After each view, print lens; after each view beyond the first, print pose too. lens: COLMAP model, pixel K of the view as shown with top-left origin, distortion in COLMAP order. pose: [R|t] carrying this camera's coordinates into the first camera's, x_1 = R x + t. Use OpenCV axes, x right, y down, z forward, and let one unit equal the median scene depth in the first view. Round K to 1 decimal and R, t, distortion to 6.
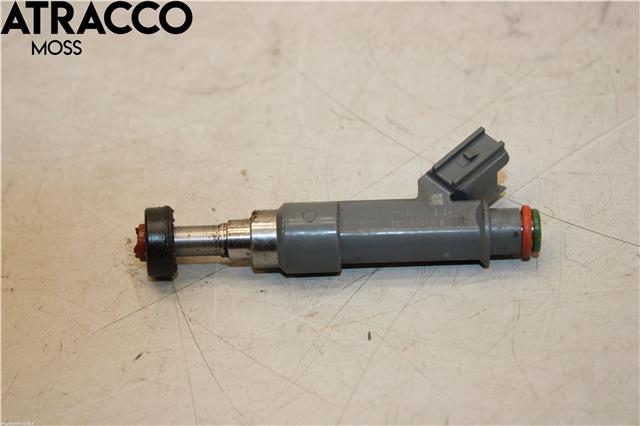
lens RADIAL K [[1335.4, 0, 320.0], [0, 1335.4, 213.0], [0, 0, 1]] dist [0.031902, 0.037556]
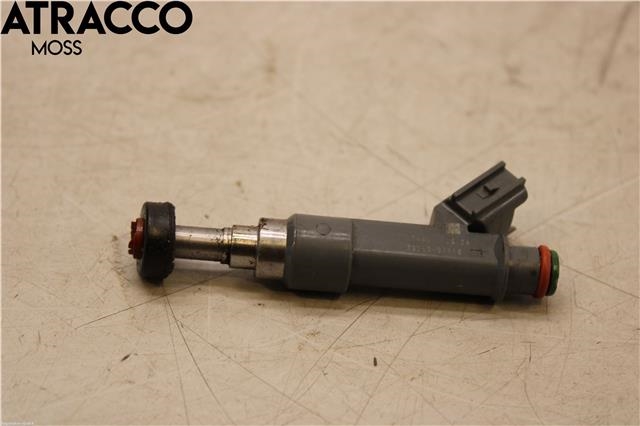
lens RADIAL K [[1335.4, 0, 320.0], [0, 1335.4, 213.0], [0, 0, 1]] dist [0.031902, 0.037556]
pose [[0.985493, 0.119948, 0.120068, -0.122286], [-0.110871, 0.990638, -0.079644, 0.065075], [-0.128497, 0.065176, 0.989566, 0.064861]]
